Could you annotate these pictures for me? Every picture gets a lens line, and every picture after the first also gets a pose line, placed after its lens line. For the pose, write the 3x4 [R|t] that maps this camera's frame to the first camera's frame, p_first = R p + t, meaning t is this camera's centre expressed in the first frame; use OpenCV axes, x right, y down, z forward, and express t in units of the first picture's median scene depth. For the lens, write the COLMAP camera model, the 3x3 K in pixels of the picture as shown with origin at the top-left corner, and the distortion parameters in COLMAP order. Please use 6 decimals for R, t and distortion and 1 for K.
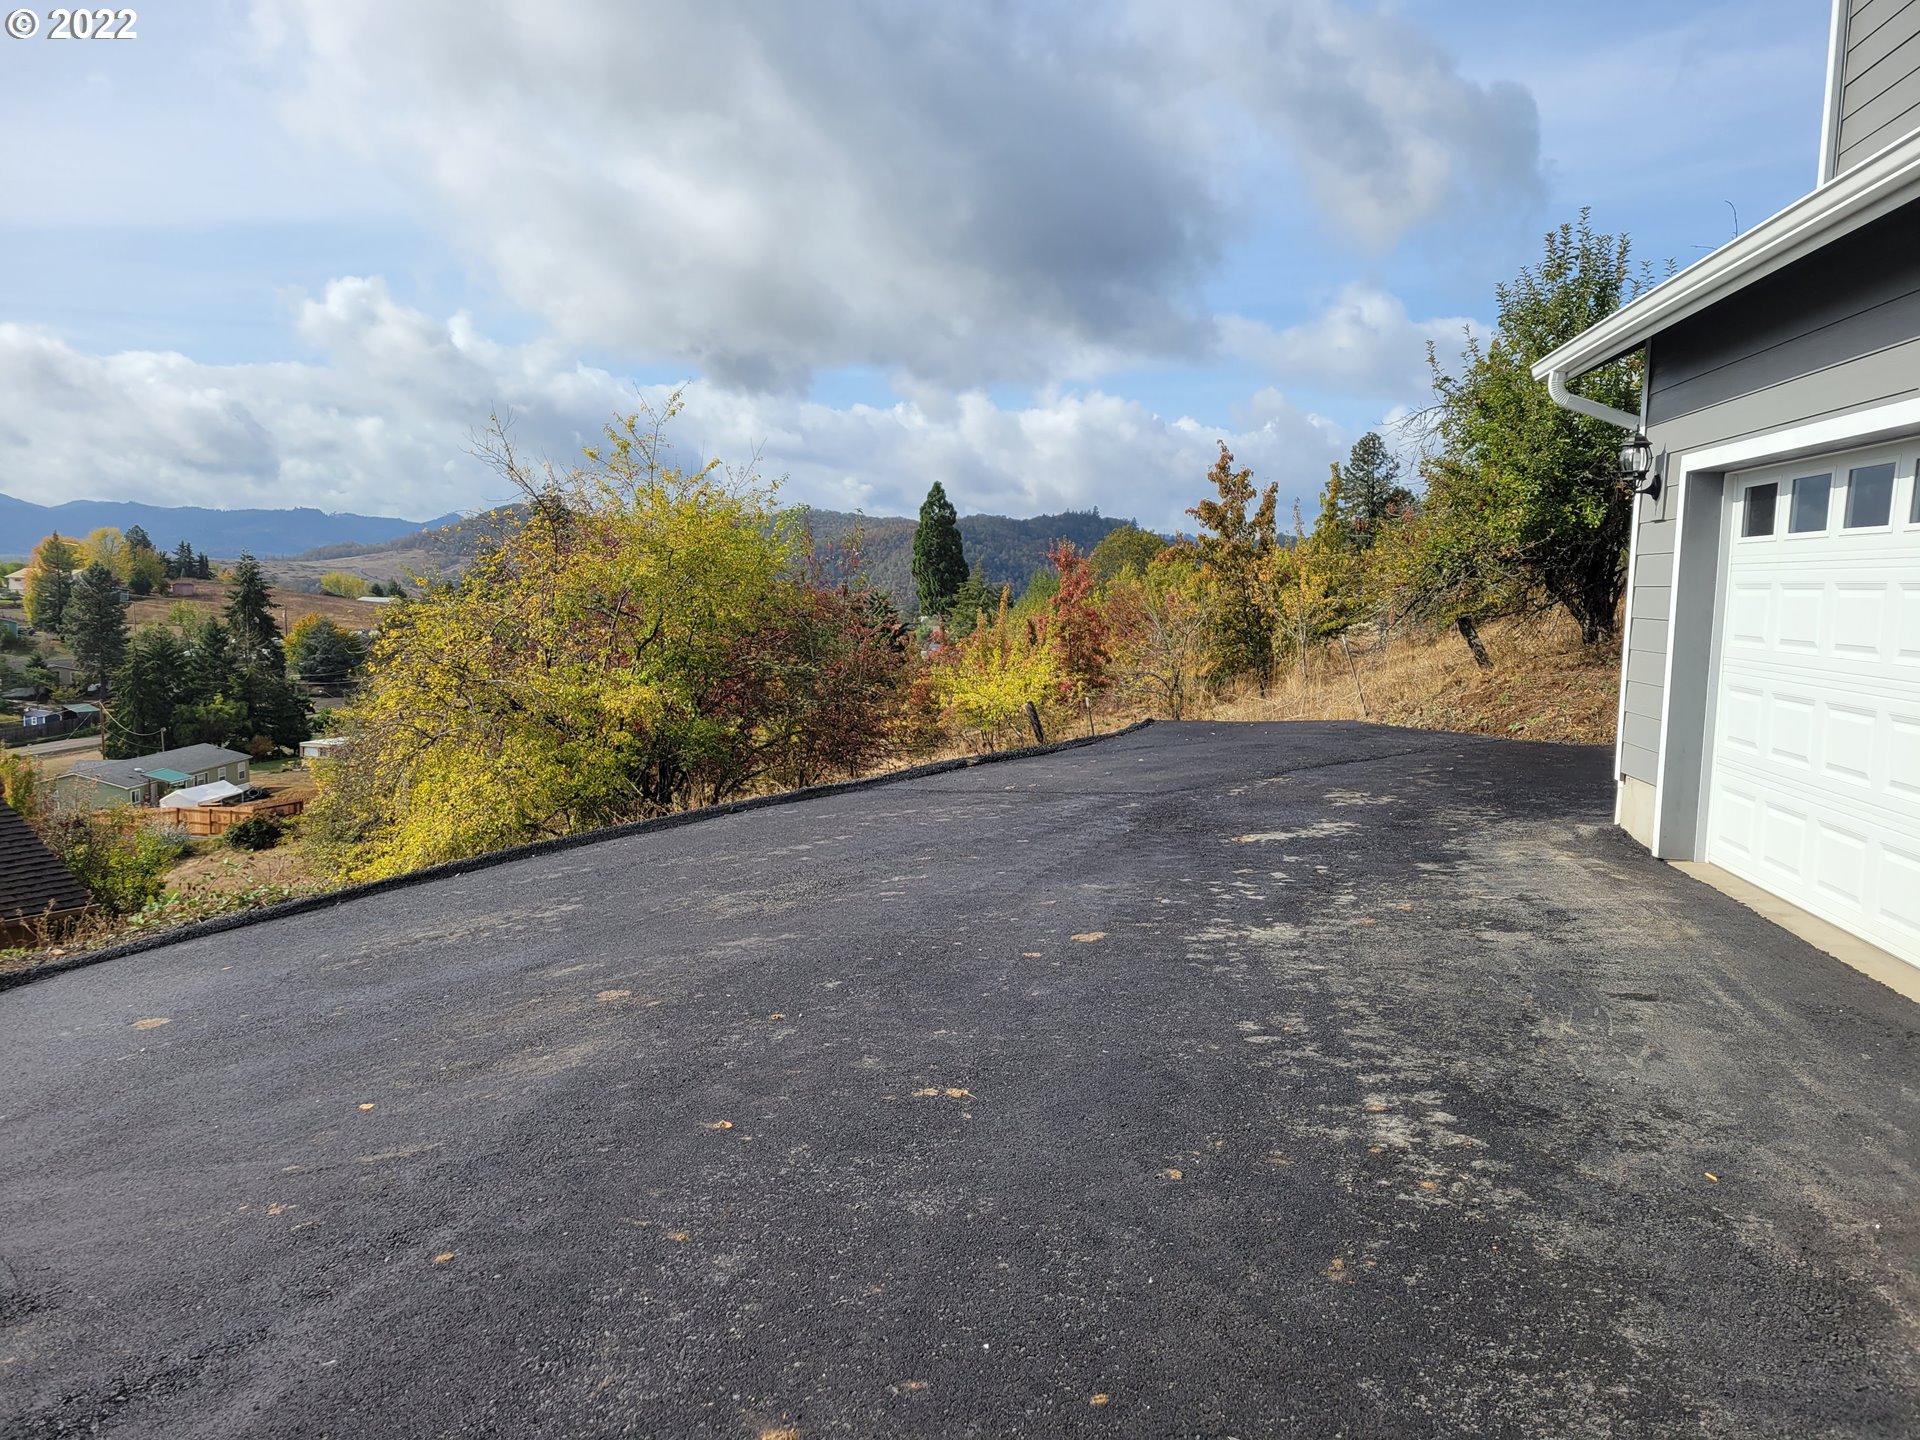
lens RADIAL K [[1446.6, 0, 975.6], [0, 1446.6, 724.9], [0, 0, 1]] dist [0.061327, -0.033313]
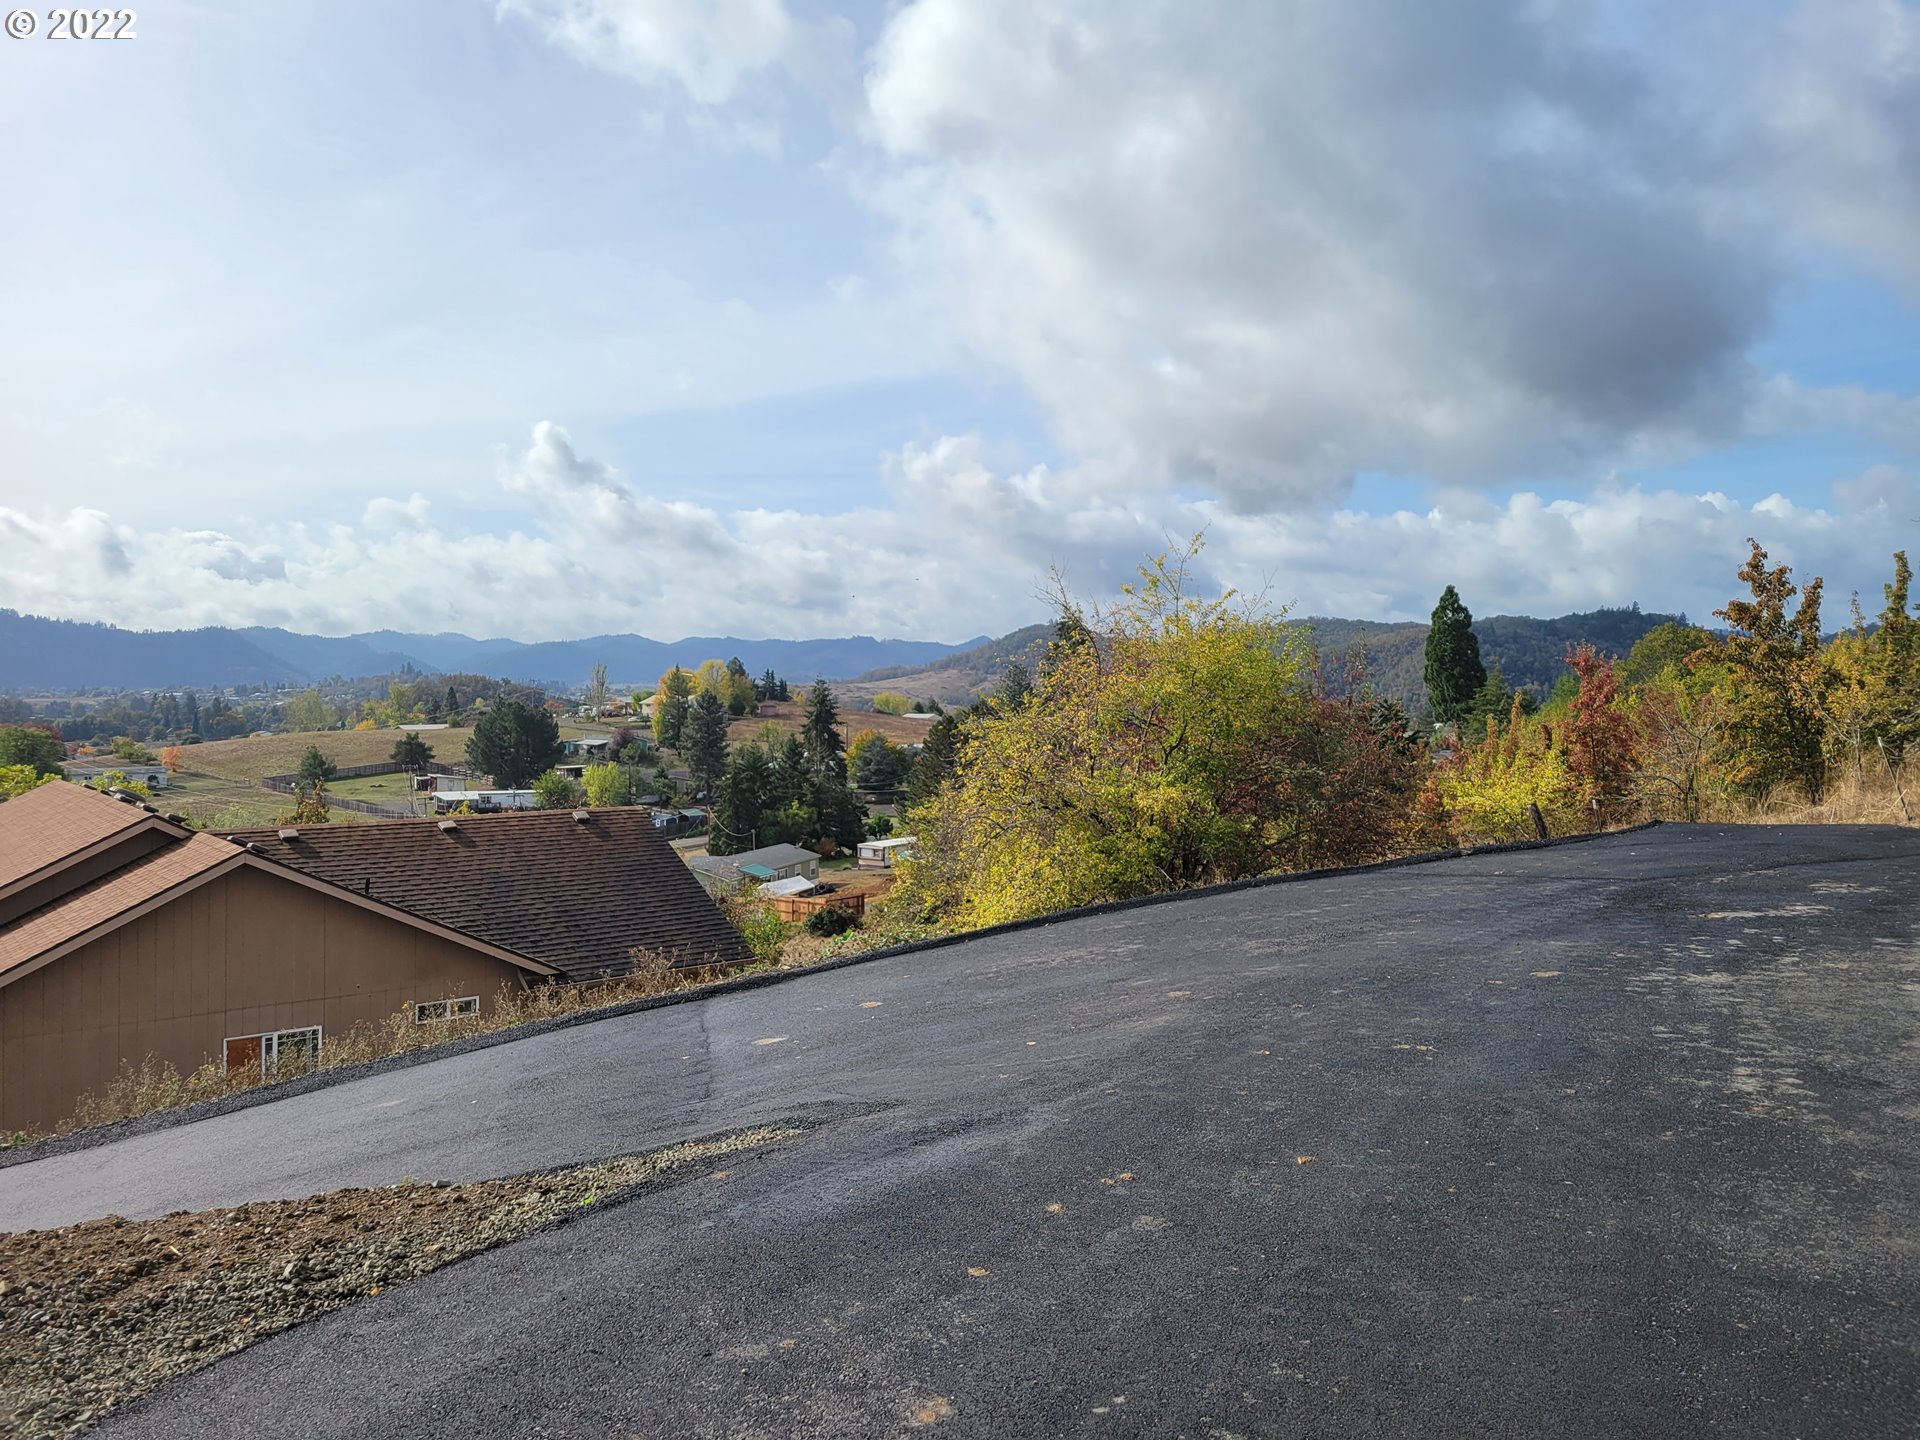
lens RADIAL K [[1446.6, 0, 997.9], [0, 1446.6, 696.9], [0, 0, 1]] dist [0.061327, -0.033313]
pose [[0.945907, -0.019711, -0.323839, 0.014373], [-0.011097, 0.995603, -0.093014, 0.009570], [0.324249, 0.091576, 0.941529, -0.124822]]
